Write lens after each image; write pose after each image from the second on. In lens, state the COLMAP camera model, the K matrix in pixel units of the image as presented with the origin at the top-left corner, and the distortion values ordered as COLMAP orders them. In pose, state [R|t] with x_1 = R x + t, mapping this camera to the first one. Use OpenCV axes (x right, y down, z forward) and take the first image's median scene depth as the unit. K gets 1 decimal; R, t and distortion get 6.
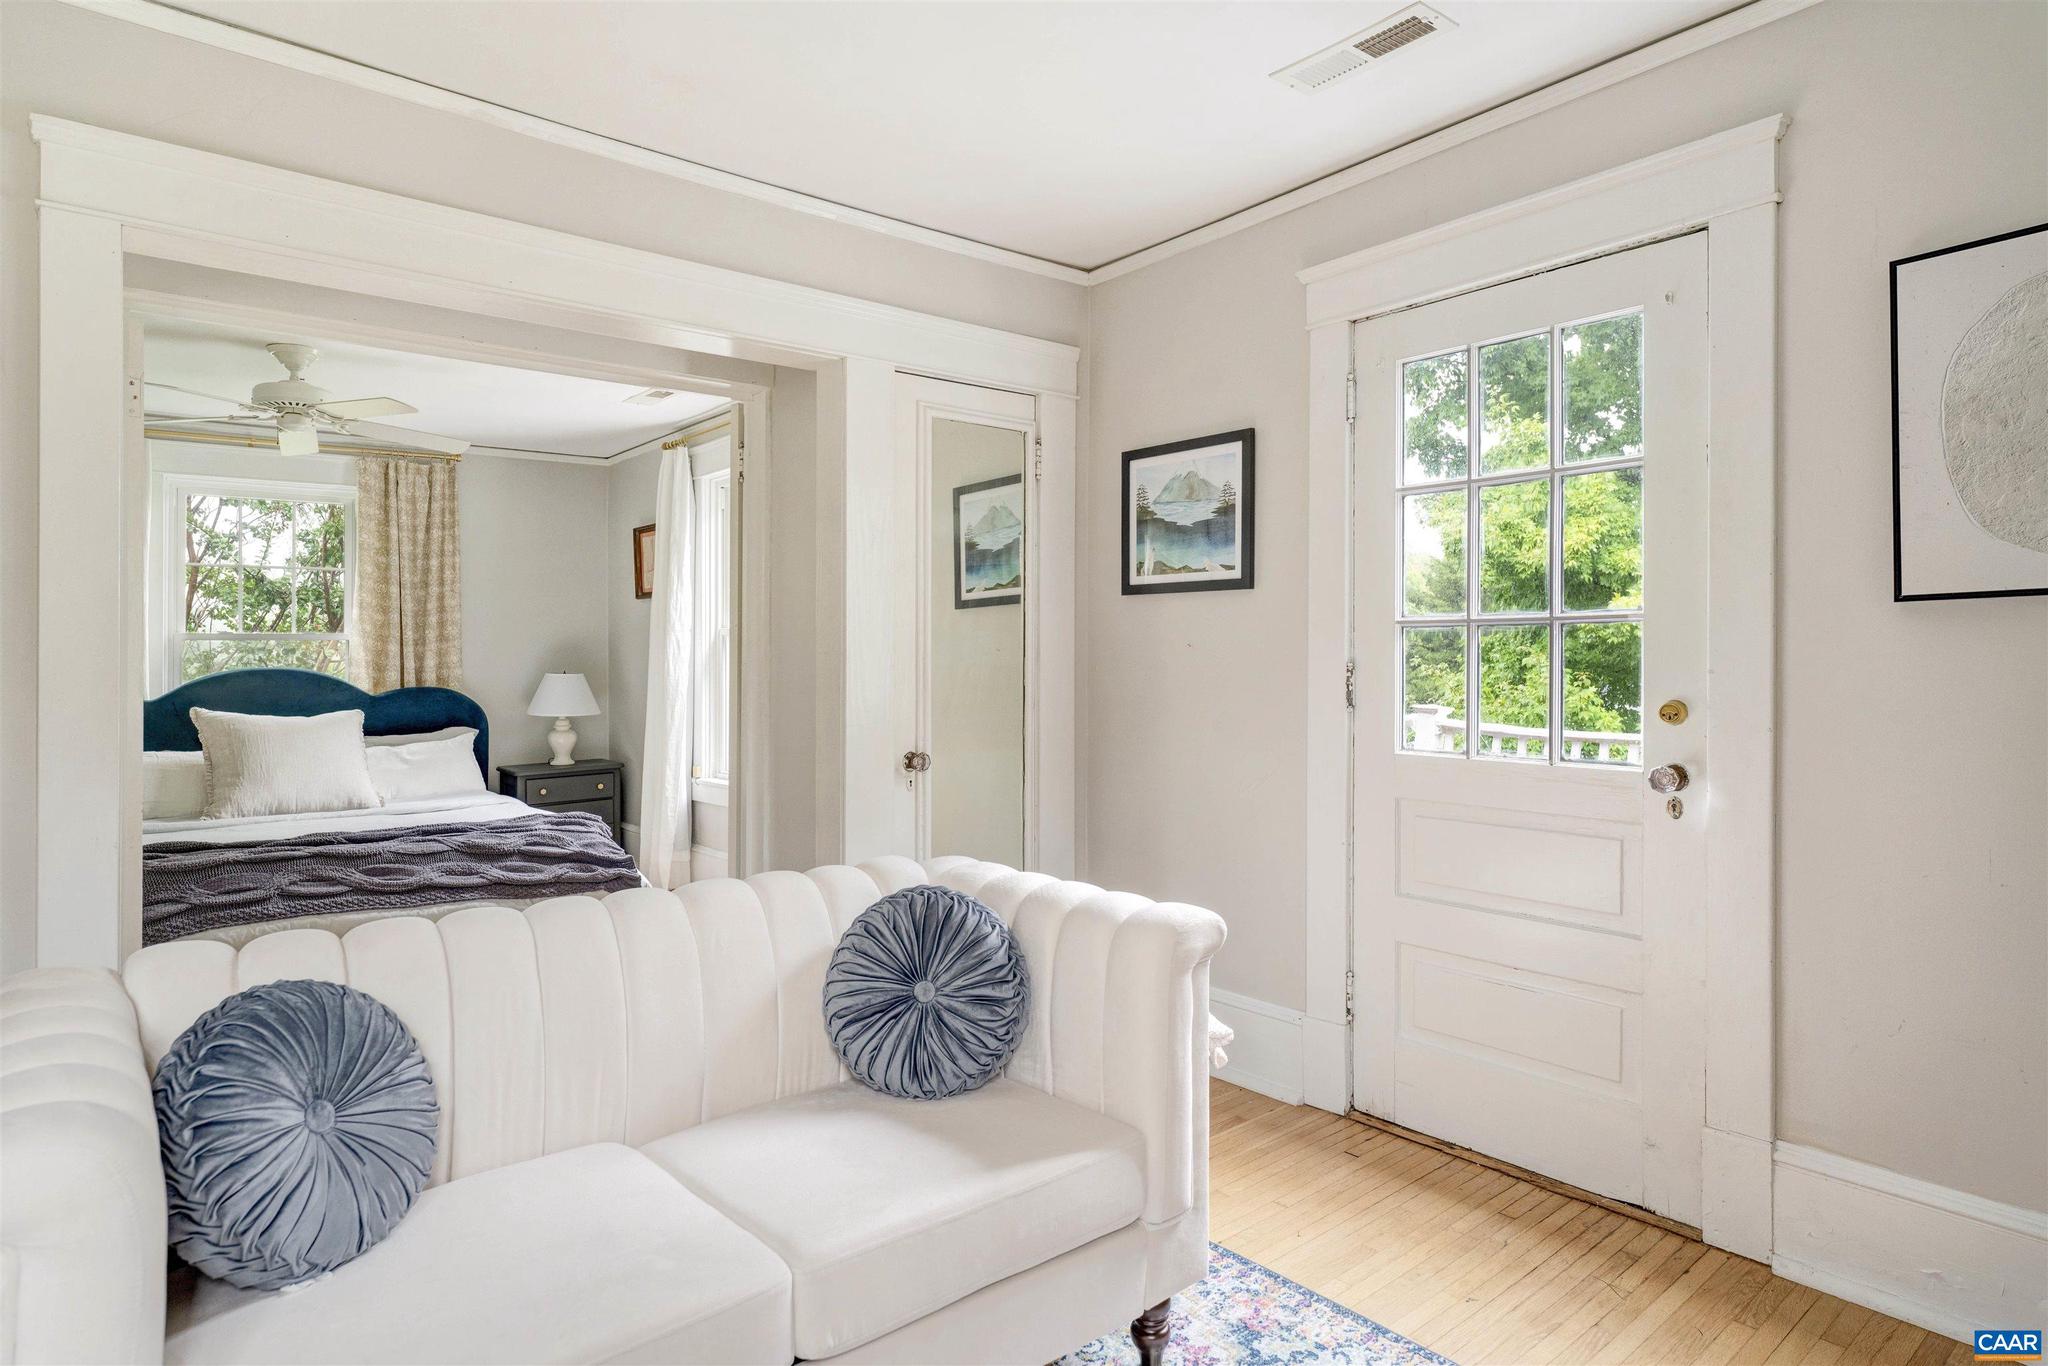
lens RADIAL K [[1137.1, 0, 1050.8], [0, 1137.1, 646.0], [0, 0, 1]] dist [-0.000038, 0.000722]
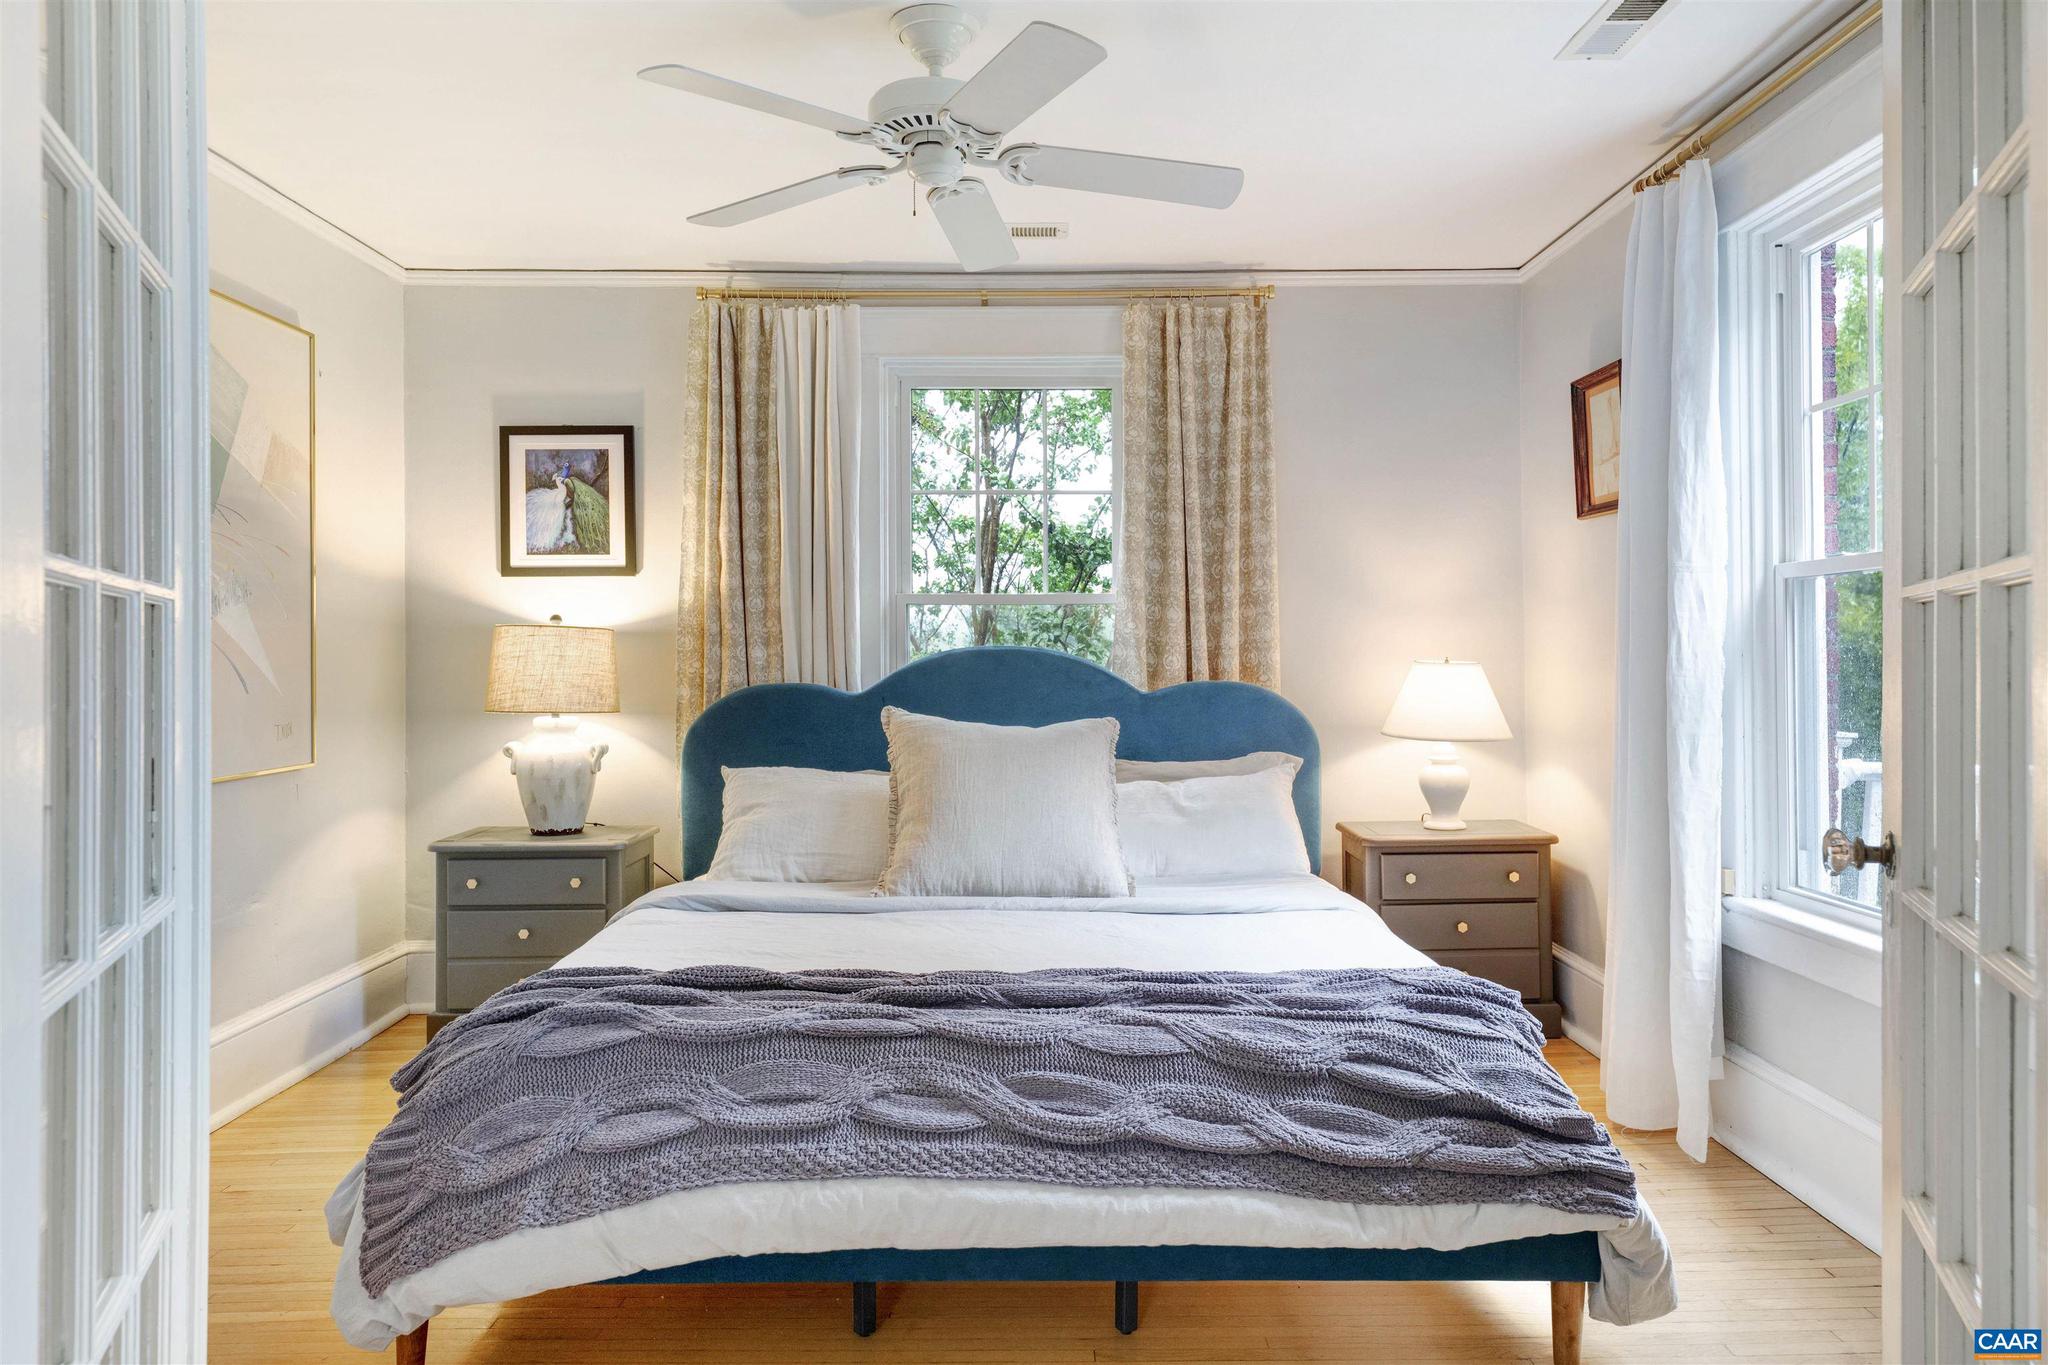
lens RADIAL K [[1371.3, 0, 1070.0], [0, 1371.3, 637.4], [0, 0, 1]] dist [-0.001609, -0.001187]
pose [[0.777134, -0.004854, -0.629316, -0.272497], [0.005282, 0.999985, -0.001191, 0.022909], [0.629313, -0.002398, 0.777148, 0.666872]]
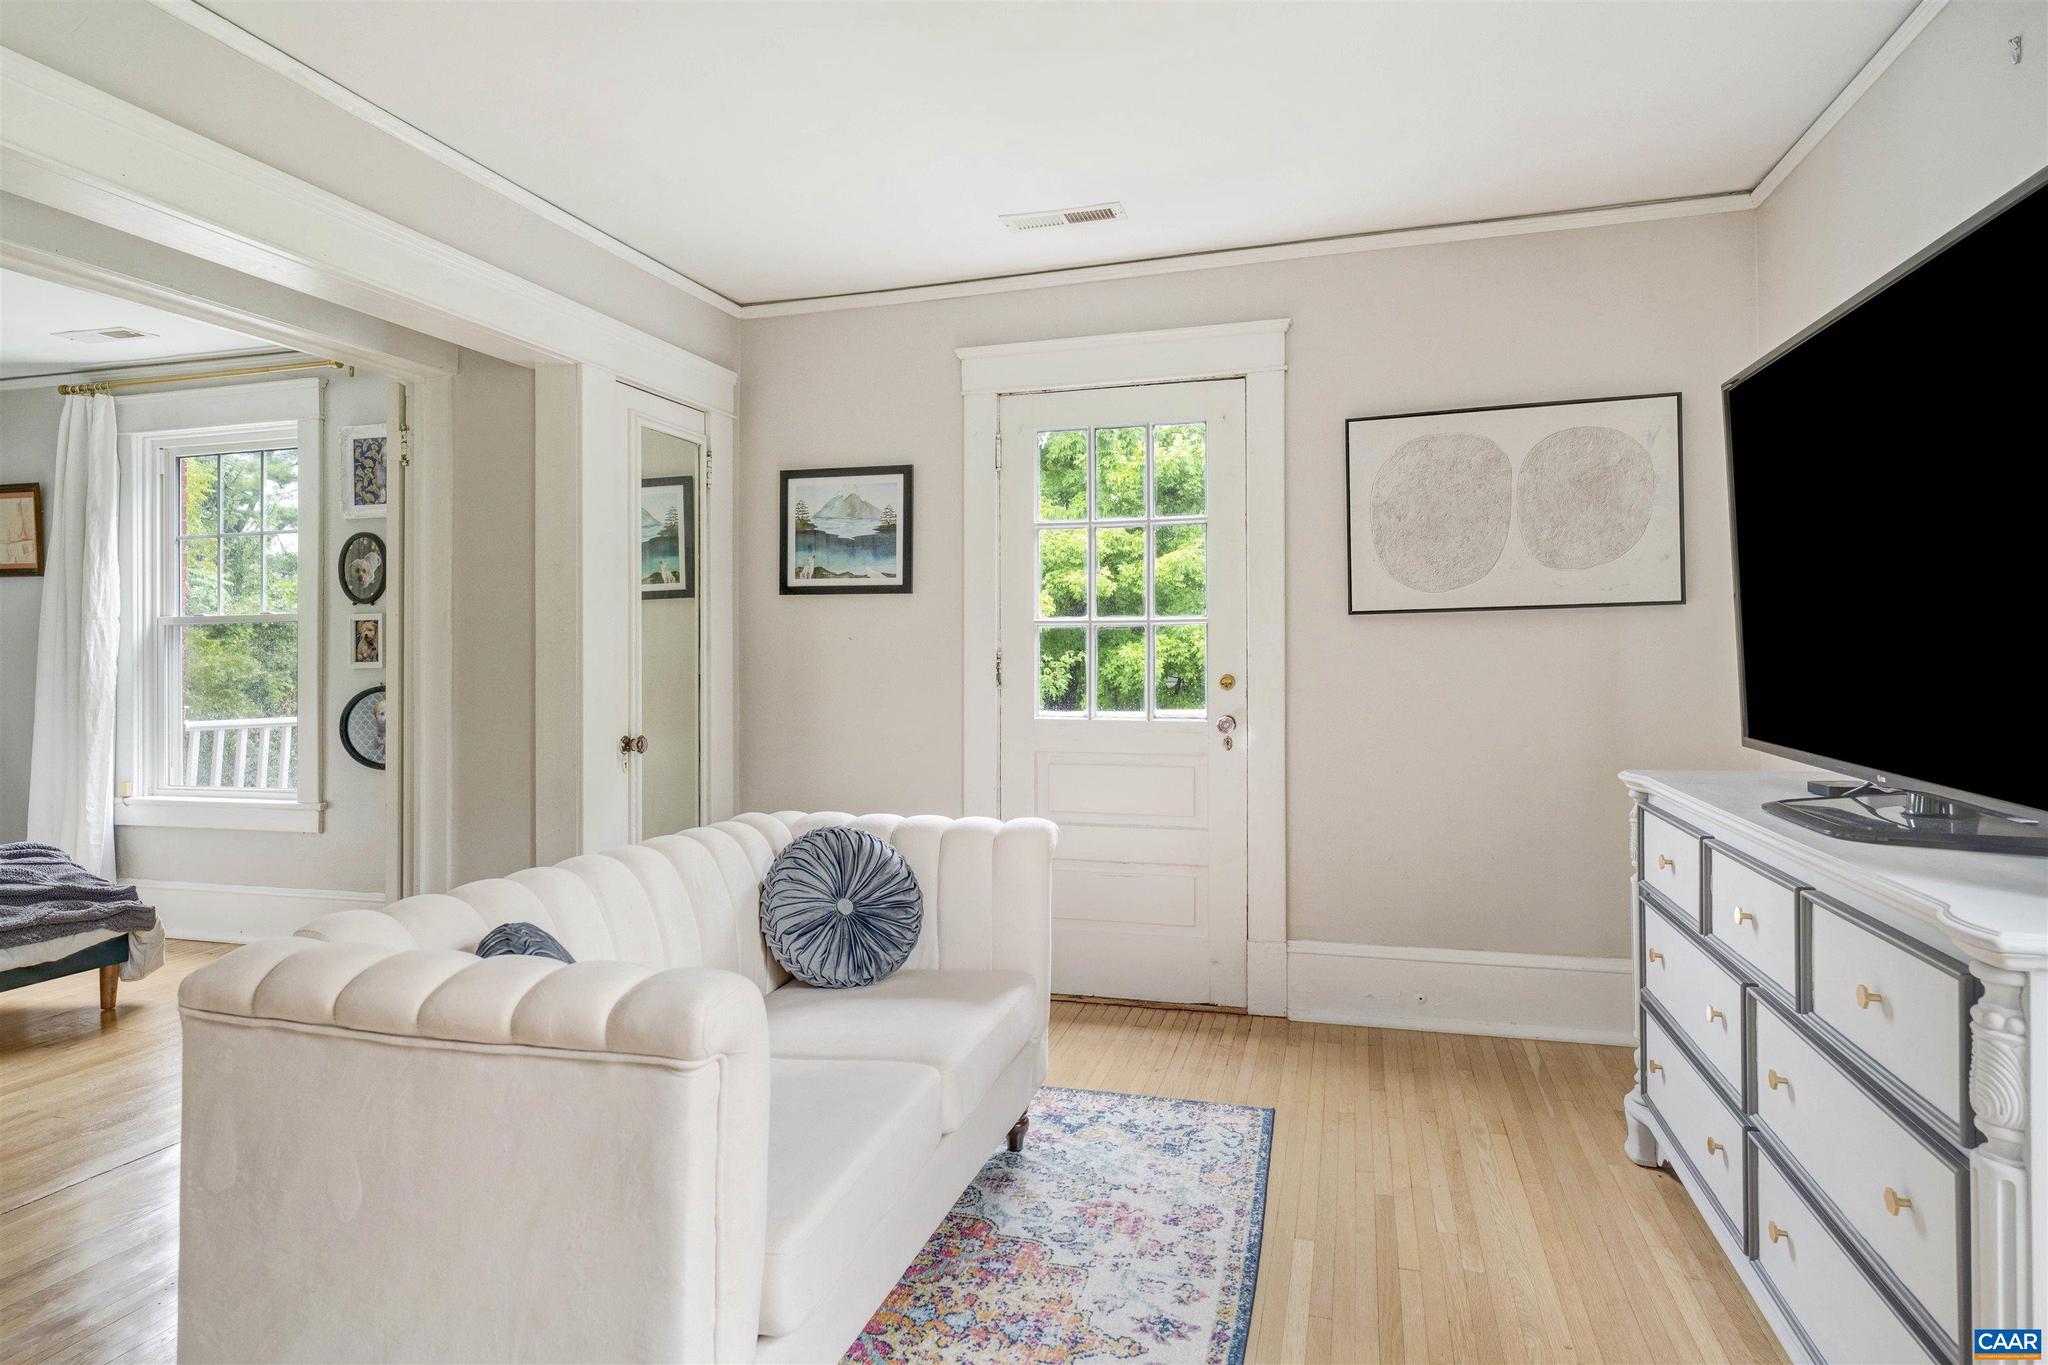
lens RADIAL K [[1167.6, 0, 1022.0], [0, 1167.6, 636.4], [0, 0, 1]] dist [0.001833, 0.000051]
pose [[0.822633, 0.008813, 0.568504, -0.408047], [-0.003629, 0.999941, -0.010250, 0.008564], [-0.568561, 0.006369, 0.822617, -0.110272]]
